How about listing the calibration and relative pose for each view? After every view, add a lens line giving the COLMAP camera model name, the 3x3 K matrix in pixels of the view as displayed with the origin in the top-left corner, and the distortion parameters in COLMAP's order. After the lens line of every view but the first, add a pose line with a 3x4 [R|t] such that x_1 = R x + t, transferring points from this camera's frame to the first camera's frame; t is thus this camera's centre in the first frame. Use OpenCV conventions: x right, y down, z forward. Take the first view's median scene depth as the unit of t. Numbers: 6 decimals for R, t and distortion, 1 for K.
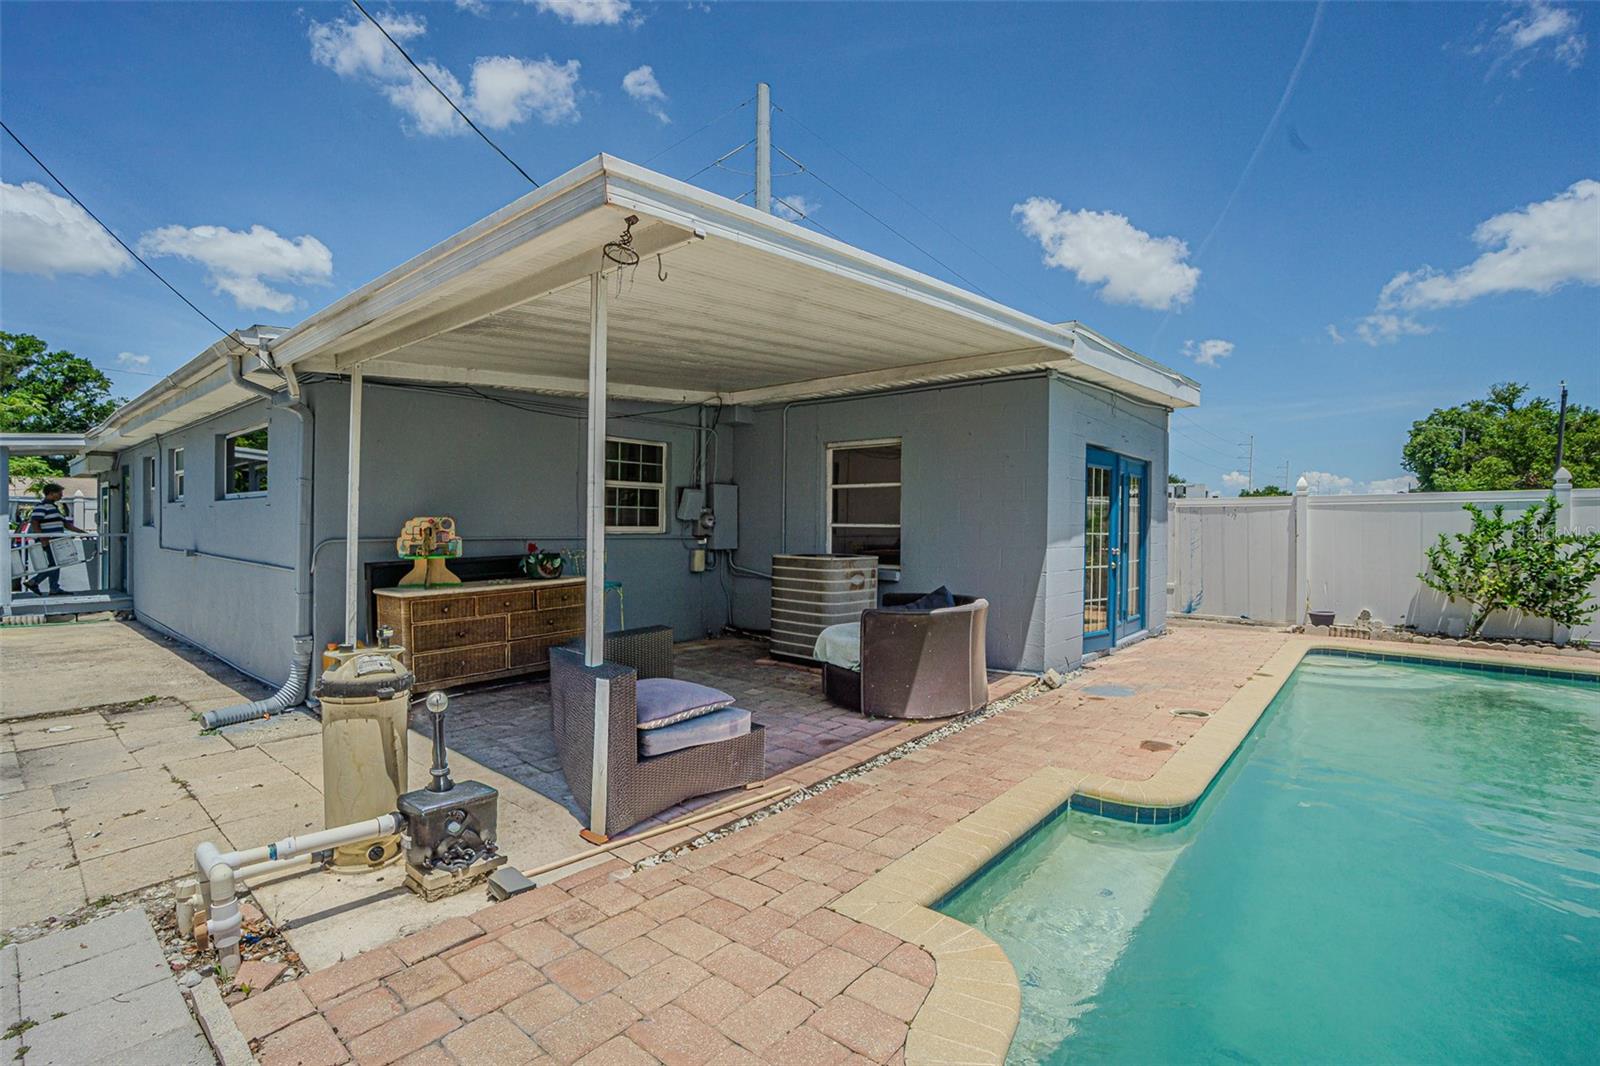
lens RADIAL K [[723.2, 0, 790.6], [0, 723.2, 529.5], [0, 0, 1]] dist [-0.011040, -0.000081]
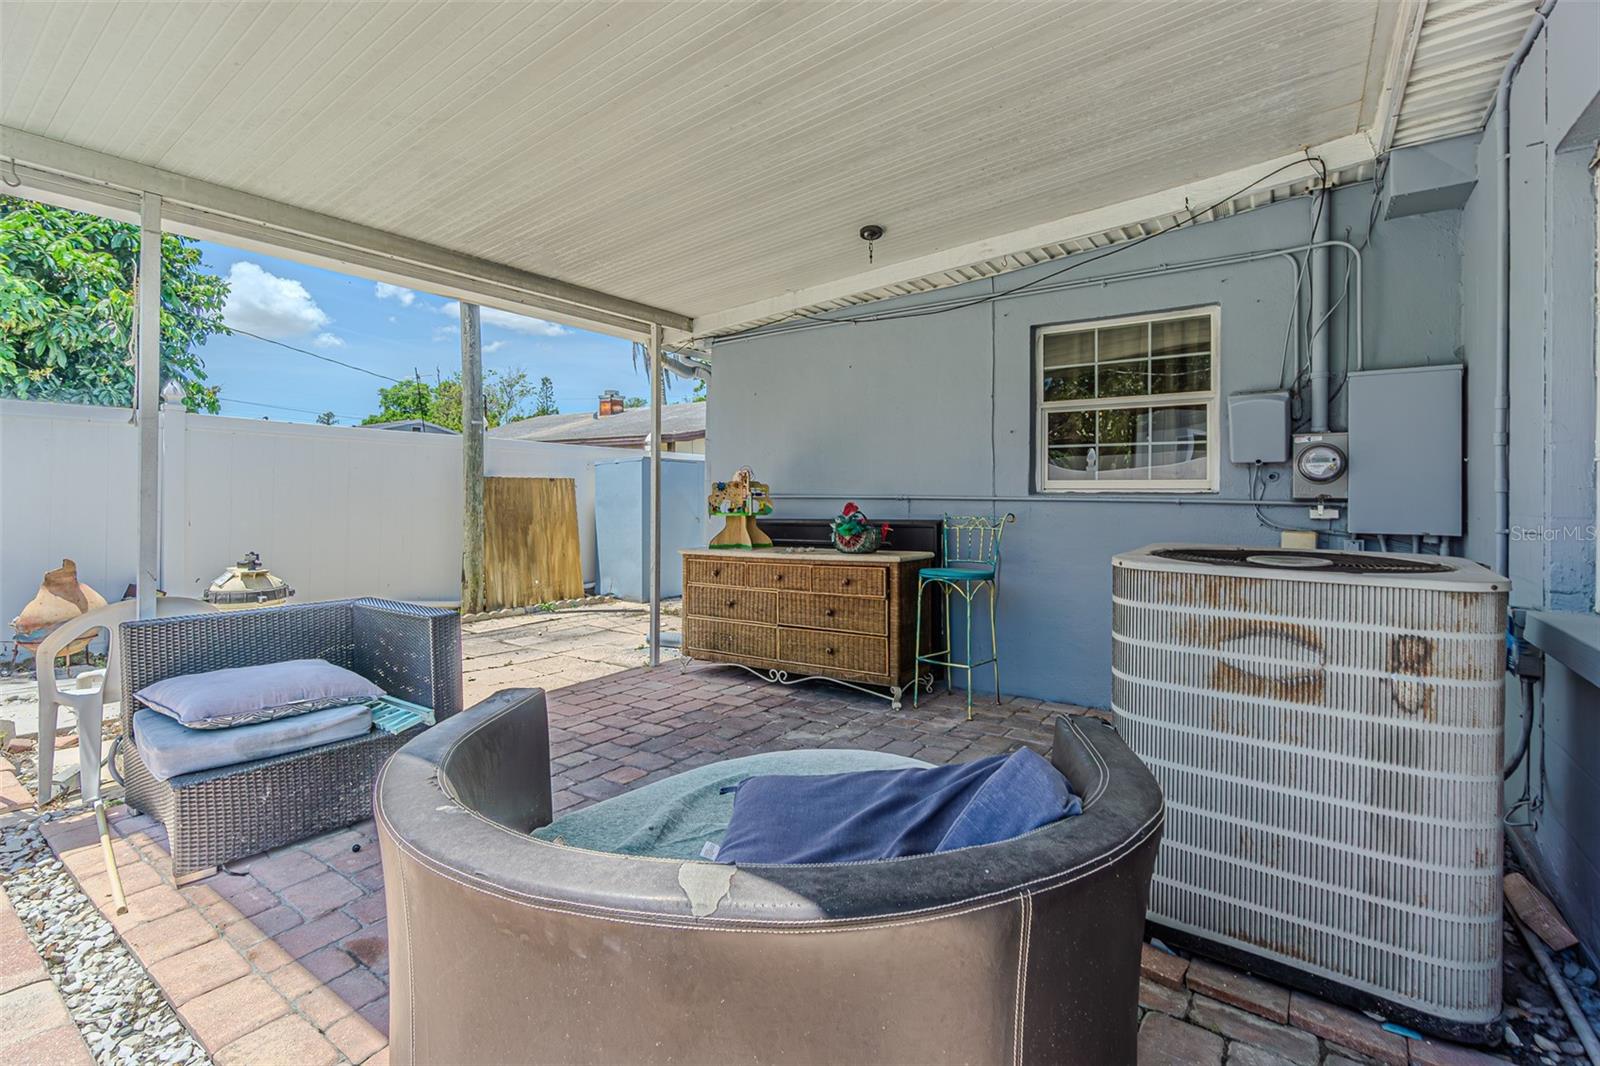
lens RADIAL K [[695.7, 0, 796.9], [0, 695.7, 516.6], [0, 0, 1]] dist [-0.008602, 0.002416]
pose [[0.083056, 0.020786, -0.996328, 1.054066], [-0.007793, 0.999765, 0.020208, 0.054106], [0.996514, 0.006086, 0.083199, 2.676244]]
